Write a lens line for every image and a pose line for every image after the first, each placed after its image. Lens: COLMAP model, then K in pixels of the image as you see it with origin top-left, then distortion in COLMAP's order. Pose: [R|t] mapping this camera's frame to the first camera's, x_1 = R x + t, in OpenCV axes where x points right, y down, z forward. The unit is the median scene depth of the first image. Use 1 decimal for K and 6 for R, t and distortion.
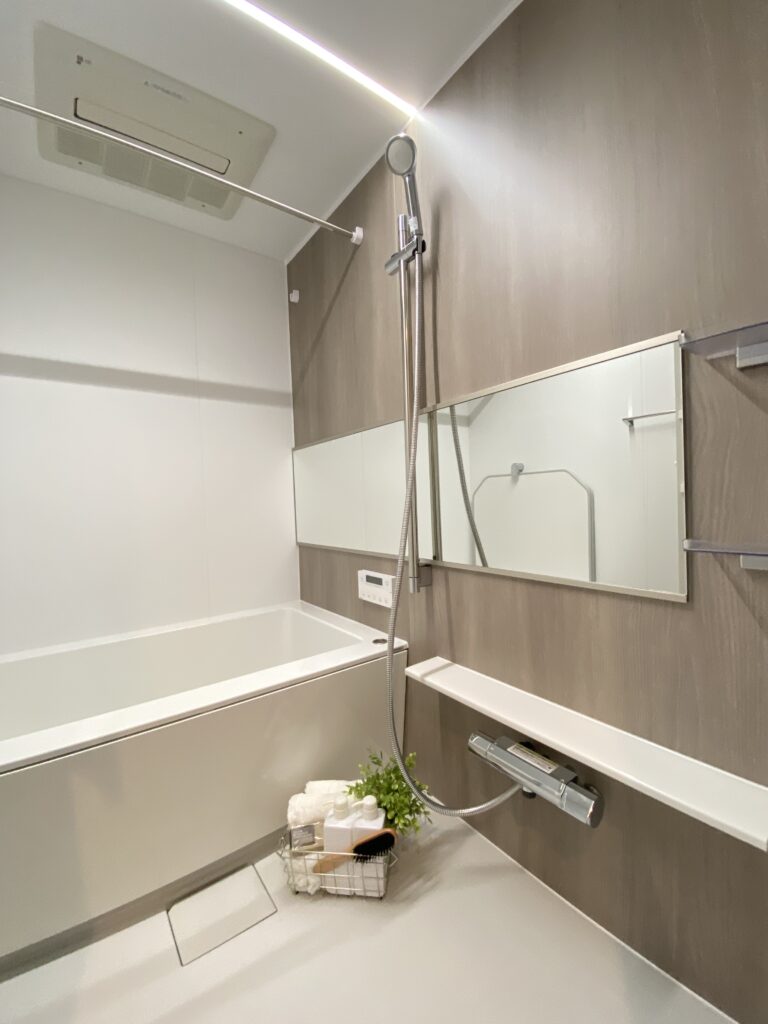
lens RADIAL K [[418.8, 0, 387.4], [0, 418.8, 504.6], [0, 0, 1]] dist [0.007667, -0.014006]
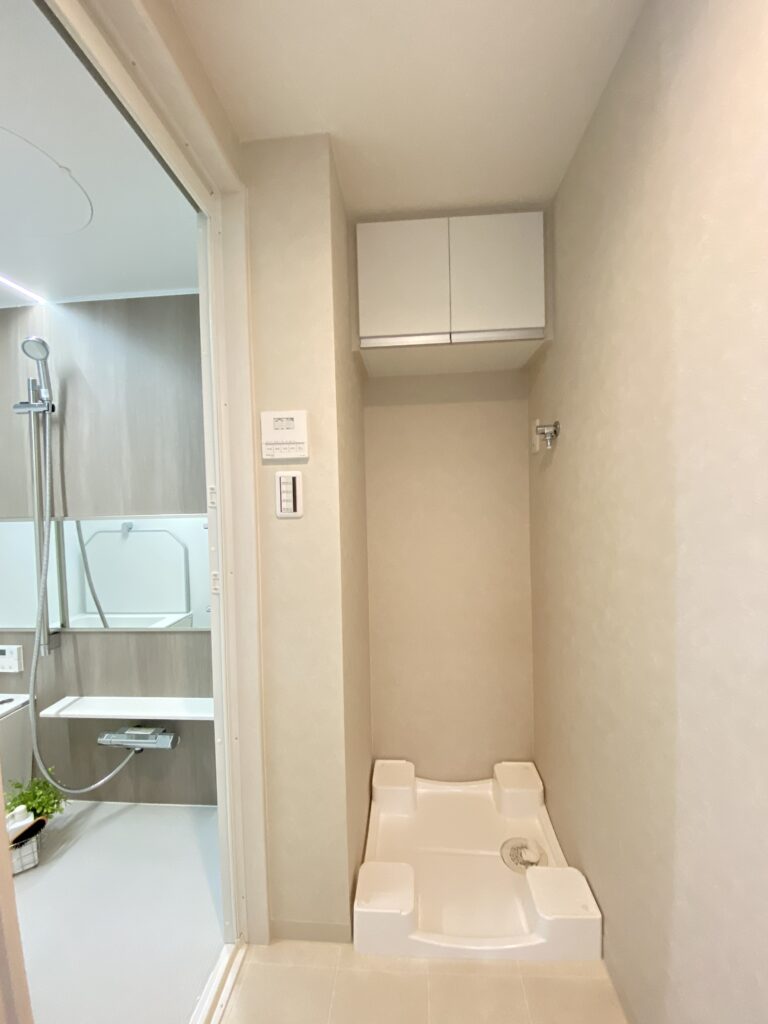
lens RADIAL K [[418.8, 0, 387.4], [0, 418.8, 504.6], [0, 0, 1]] dist [0.007667, -0.014006]
pose [[0.652834, -0.002120, 0.757498, -0.251867], [0.016500, 0.999799, -0.011422, -0.261232], [-0.757322, 0.019955, 0.652737, -0.781793]]
